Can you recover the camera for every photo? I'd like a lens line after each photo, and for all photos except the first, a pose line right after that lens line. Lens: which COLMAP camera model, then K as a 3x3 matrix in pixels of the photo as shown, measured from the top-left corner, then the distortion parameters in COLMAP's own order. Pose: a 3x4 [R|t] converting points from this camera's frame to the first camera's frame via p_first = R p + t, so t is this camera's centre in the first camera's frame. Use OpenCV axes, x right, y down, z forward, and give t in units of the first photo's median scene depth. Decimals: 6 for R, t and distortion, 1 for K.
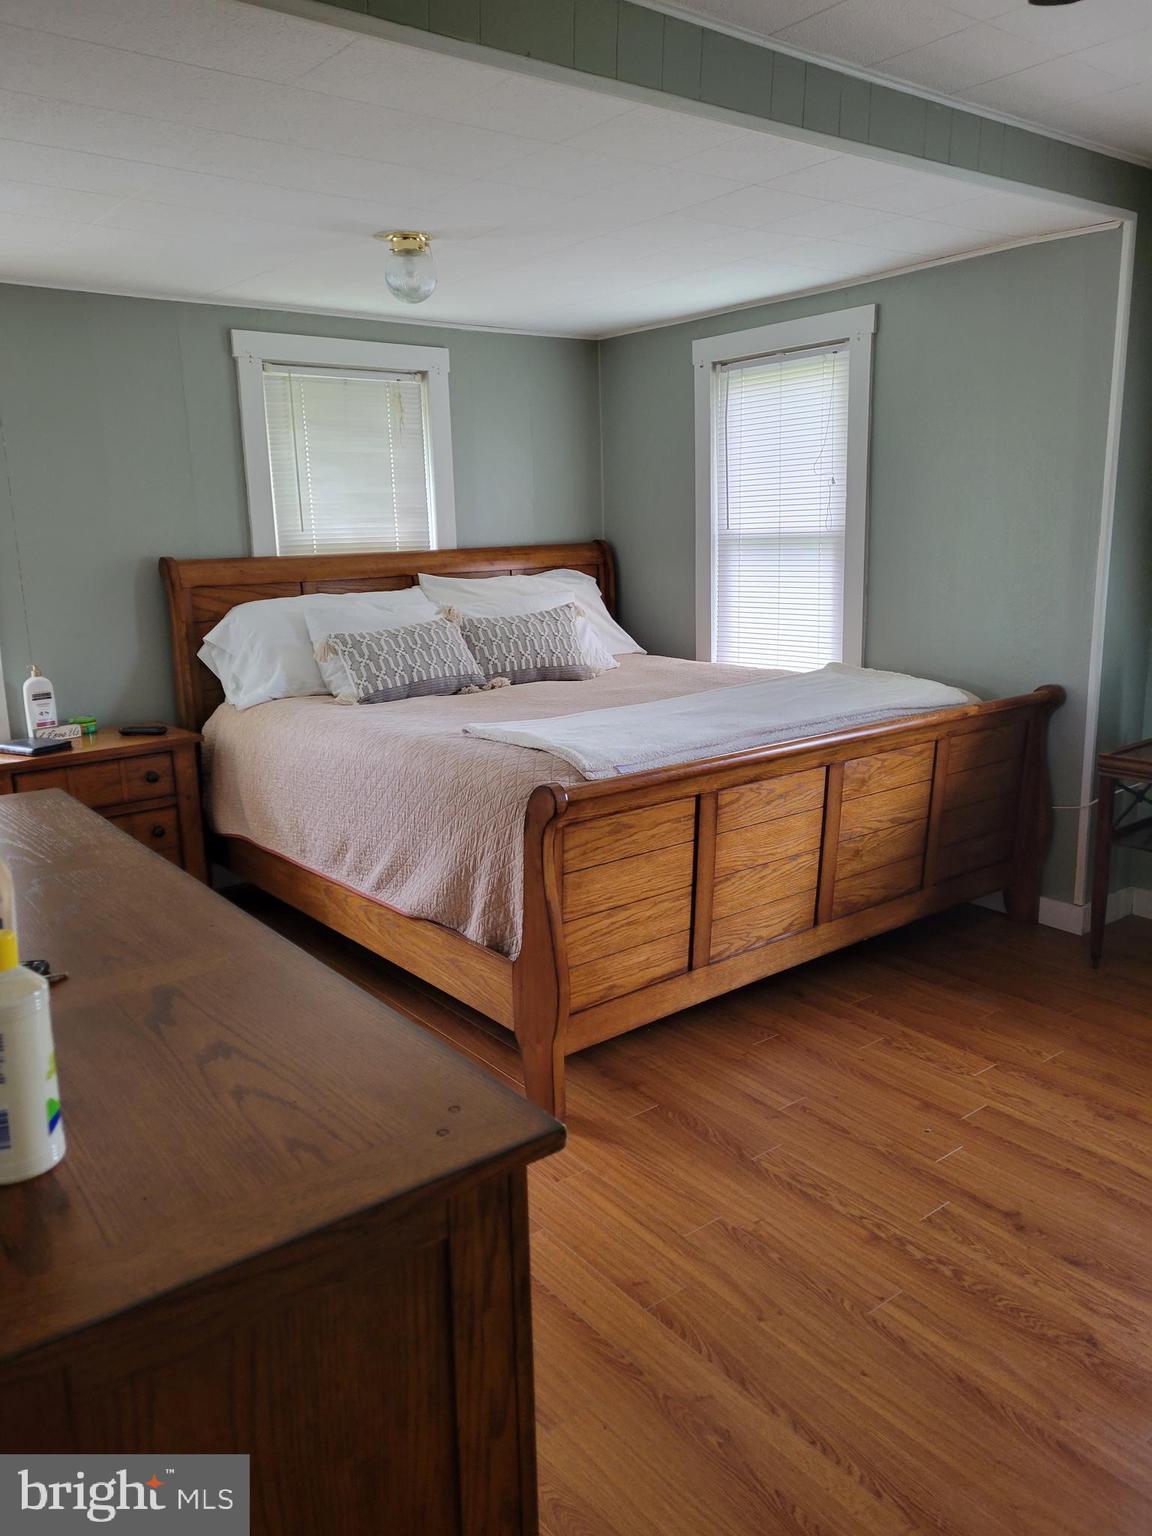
lens RADIAL K [[1161.7, 0, 582.9], [0, 1161.7, 767.2], [0, 0, 1]] dist [0.047637, -0.023193]
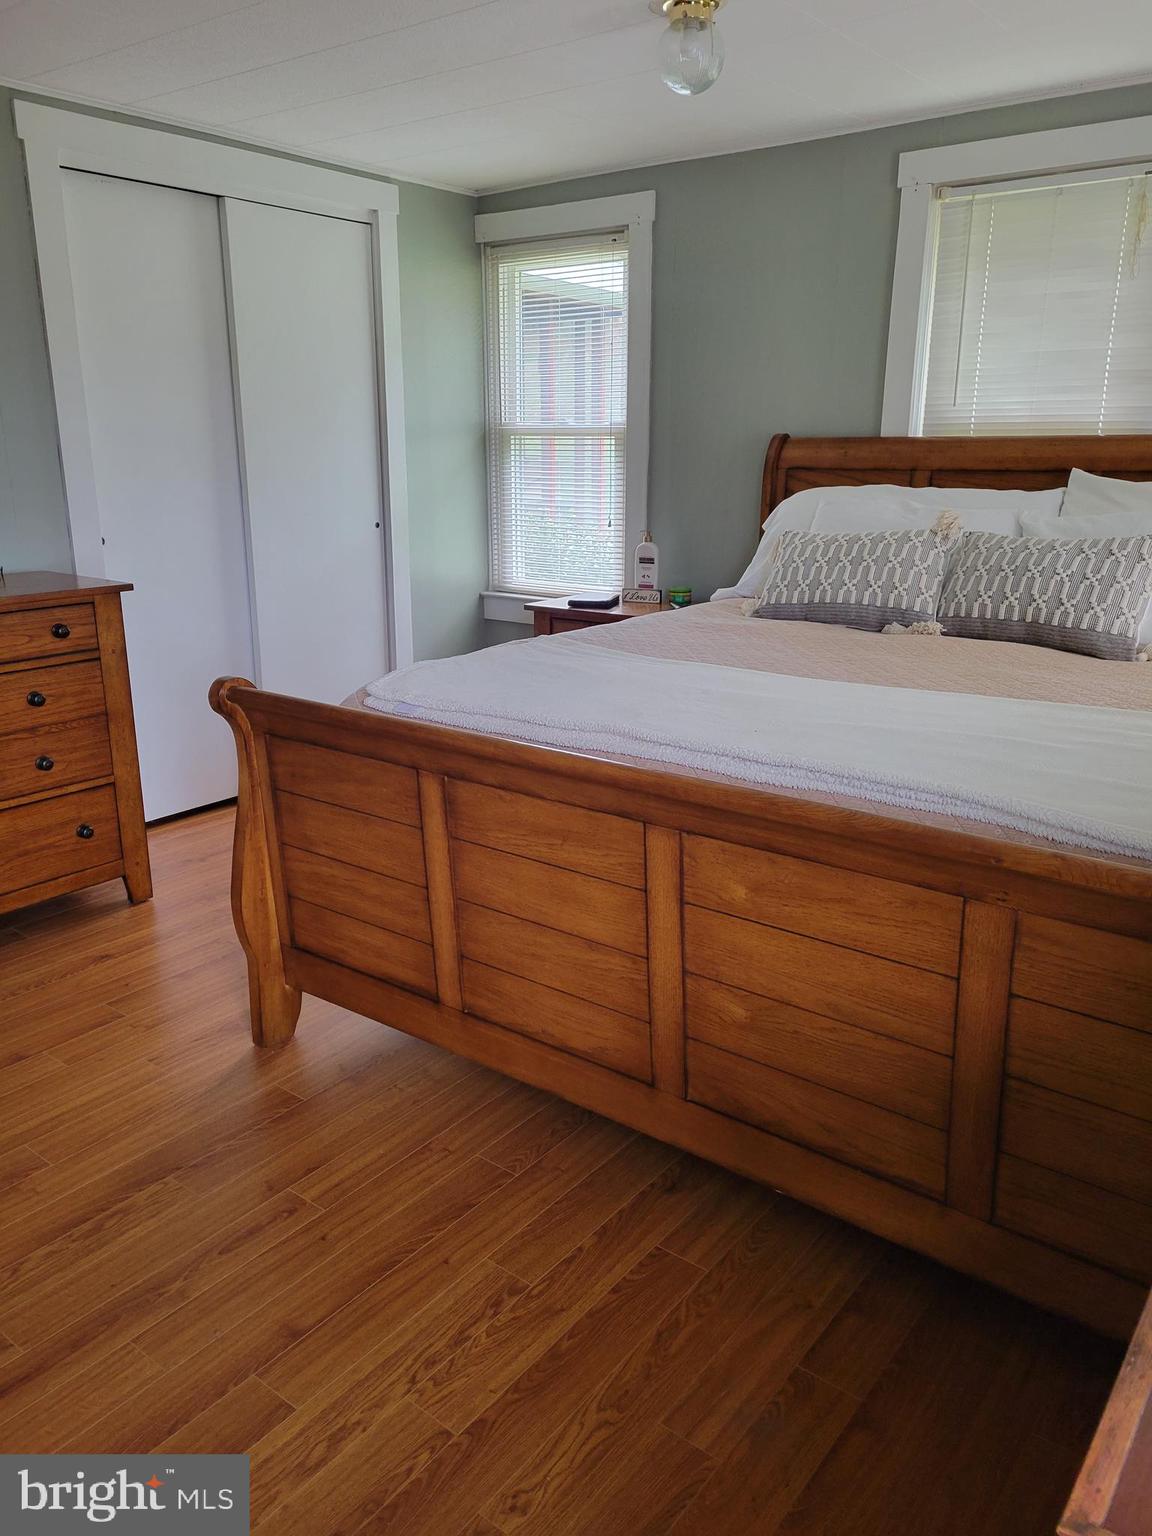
lens RADIAL K [[1161.7, 0, 579.4], [0, 1161.7, 765.6], [0, 0, 1]] dist [0.047637, -0.023193]
pose [[0.229738, 0.288000, -0.929665, 0.556870], [-0.206256, 0.947925, 0.242687, -0.122472], [0.951146, 0.135995, 0.277176, 0.628354]]
